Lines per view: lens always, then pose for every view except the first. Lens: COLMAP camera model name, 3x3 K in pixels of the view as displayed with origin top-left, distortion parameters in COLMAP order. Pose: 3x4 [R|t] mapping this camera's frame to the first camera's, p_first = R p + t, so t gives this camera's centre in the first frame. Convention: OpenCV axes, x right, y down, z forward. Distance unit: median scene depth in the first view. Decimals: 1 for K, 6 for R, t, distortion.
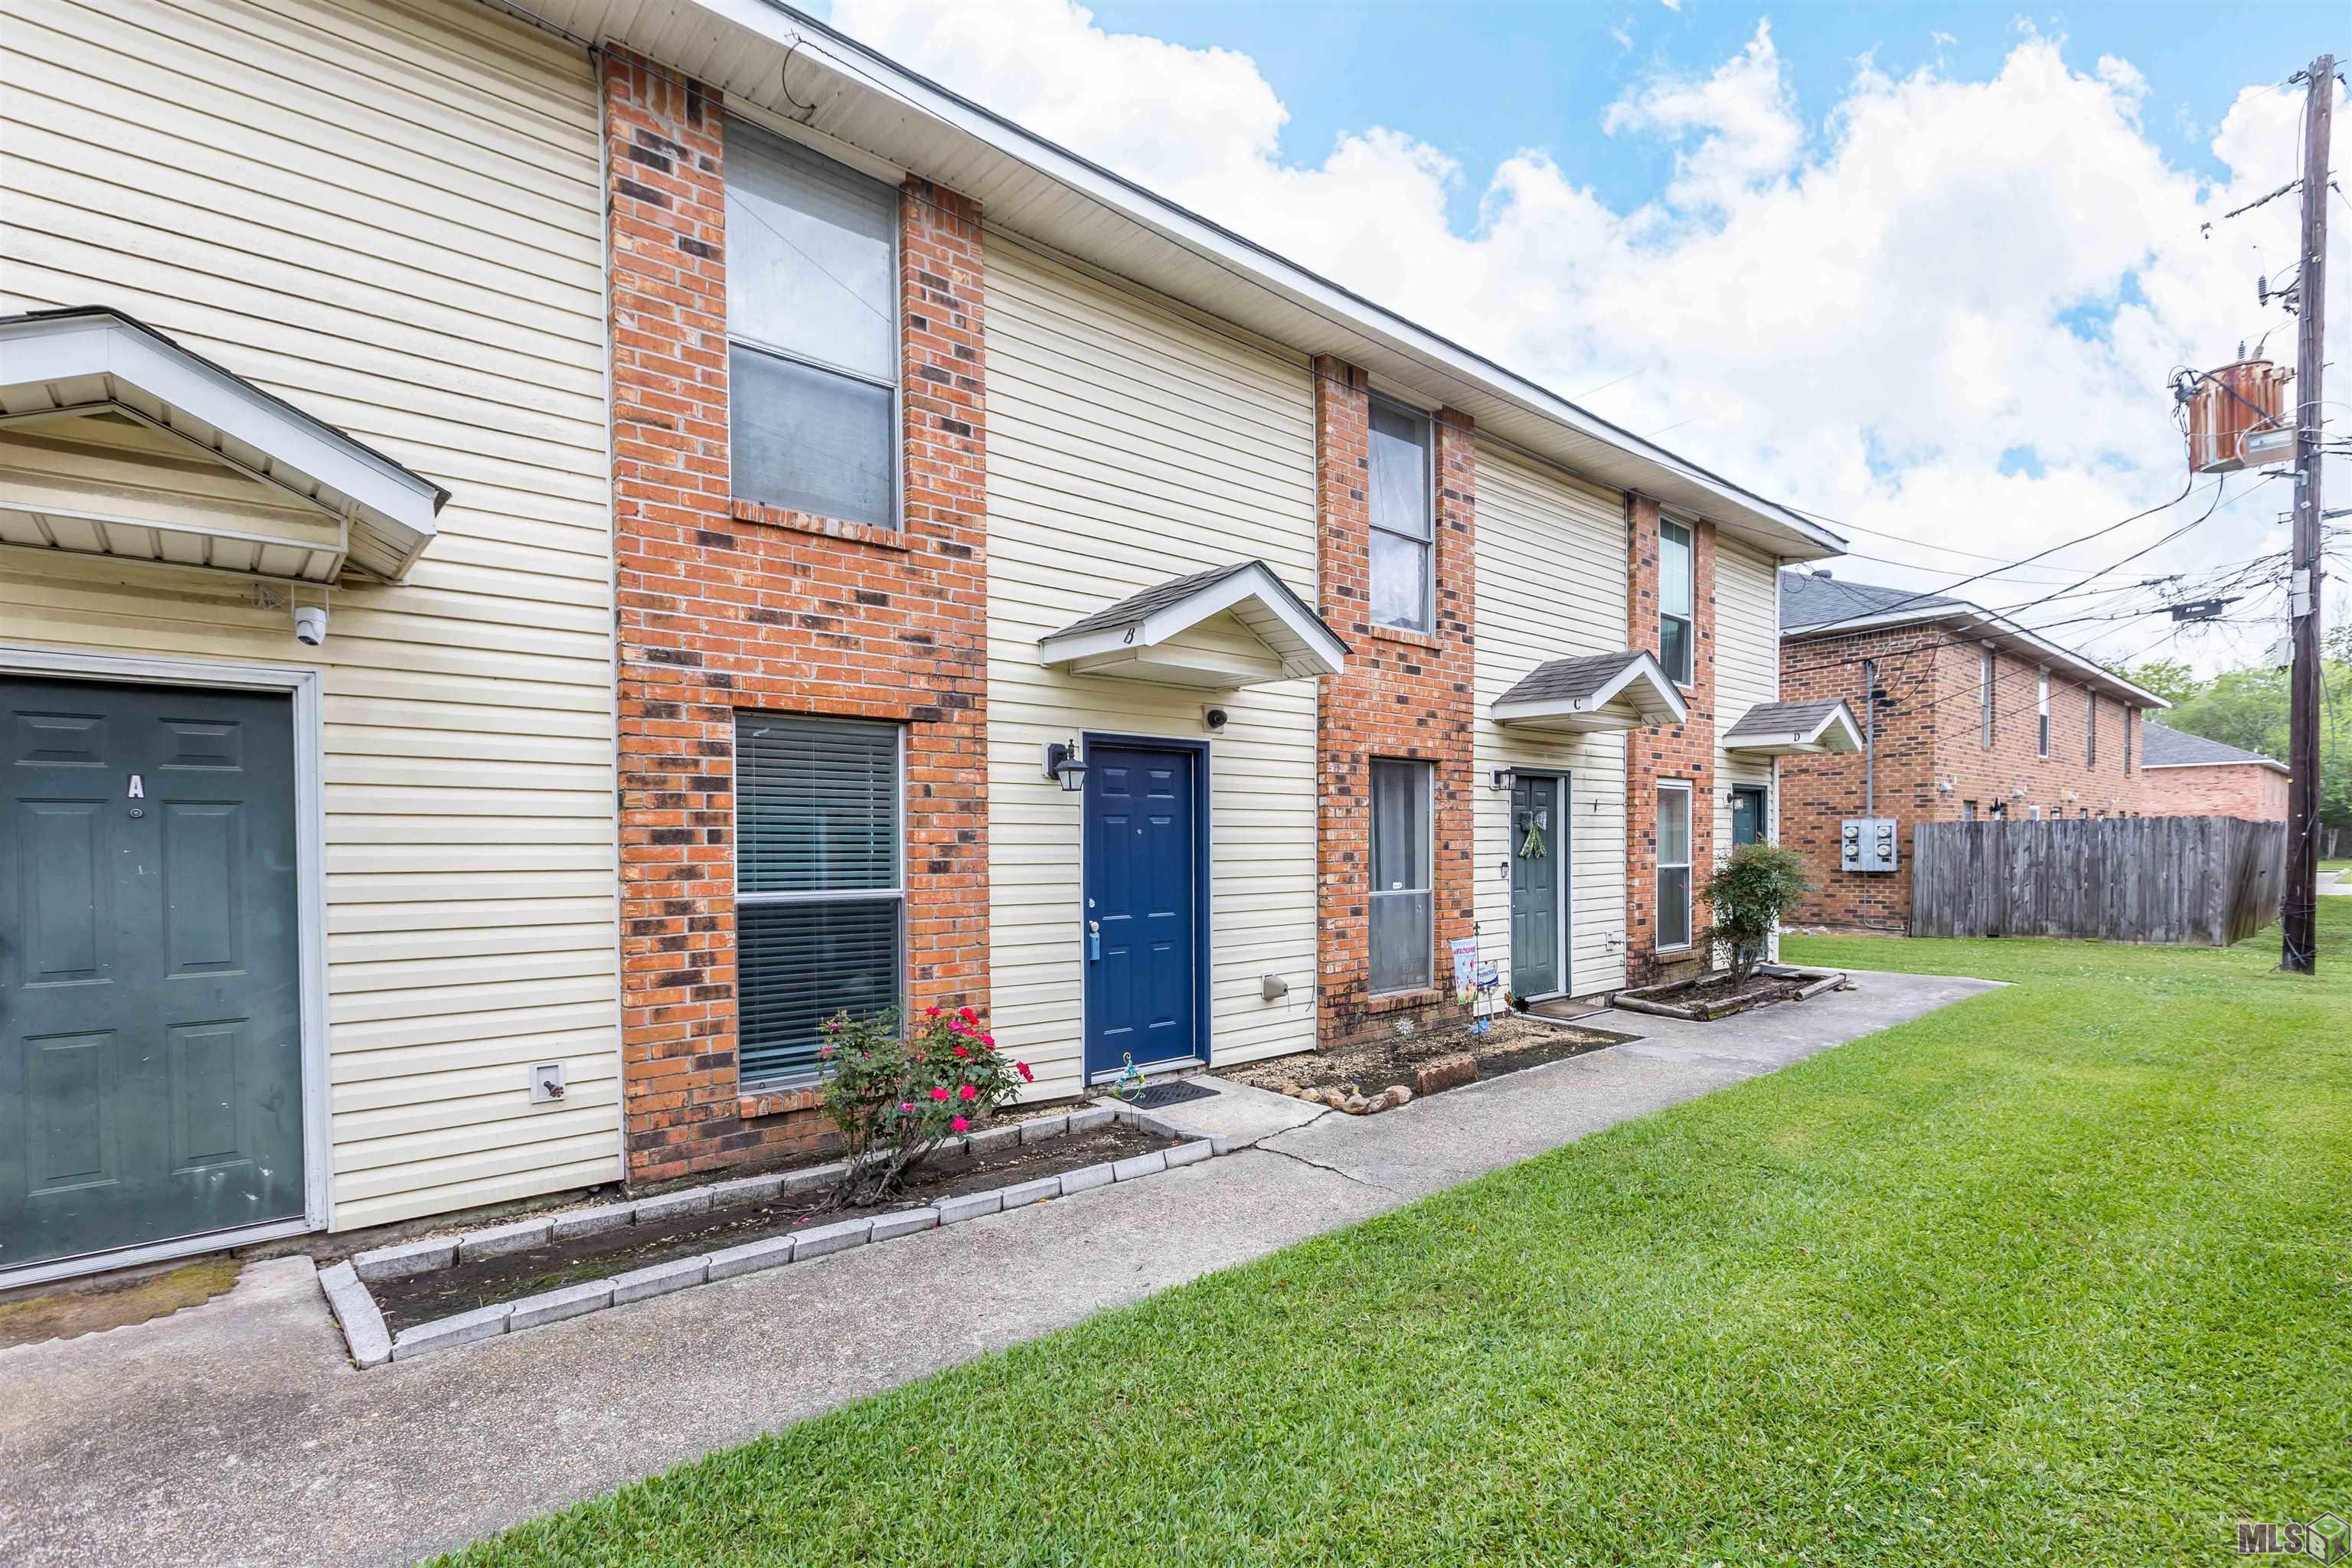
lens RADIAL K [[1059.8, 0, 1163.8], [0, 1059.8, 835.2], [0, 0, 1]] dist [0.000733, -0.001763]
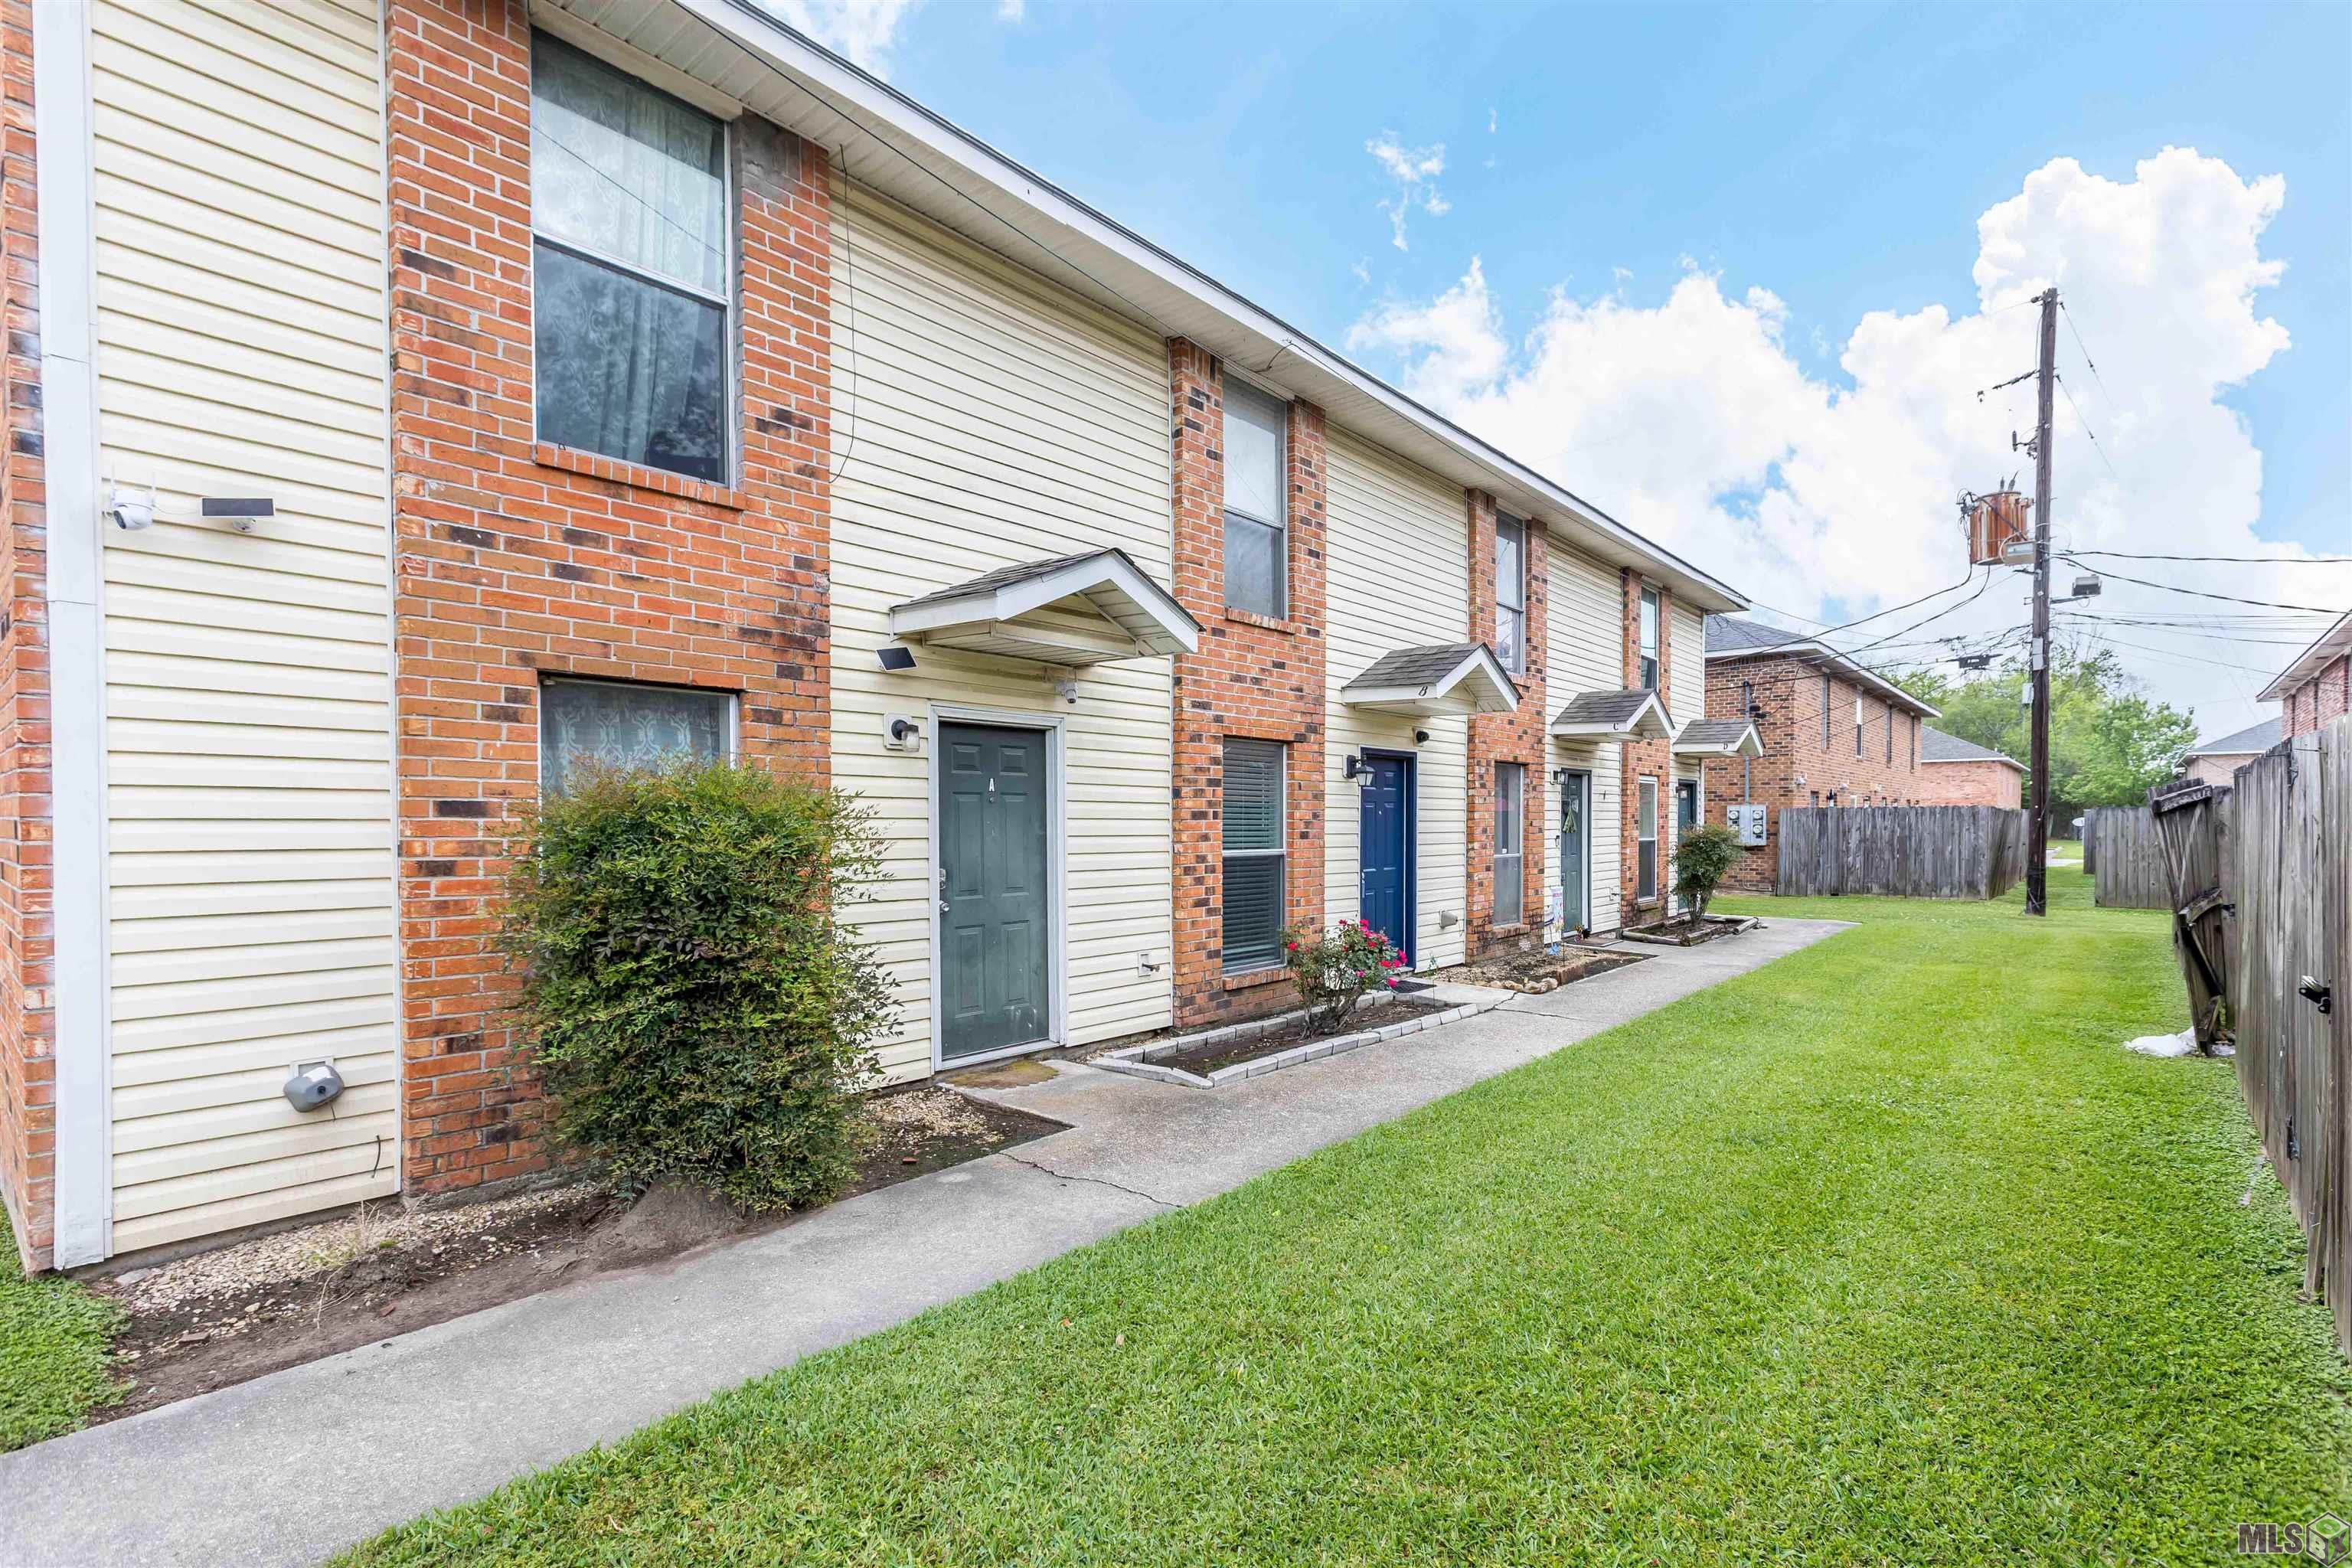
lens RADIAL K [[1101.0, 0, 1173.4], [0, 1101.0, 807.5], [0, 0, 1]] dist [-0.014305, 0.001495]
pose [[0.987073, 0.006683, 0.160132, -0.449495], [-0.005663, 0.999961, -0.006823, 0.000885], [-0.160171, 0.005828, 0.987072, -0.386311]]
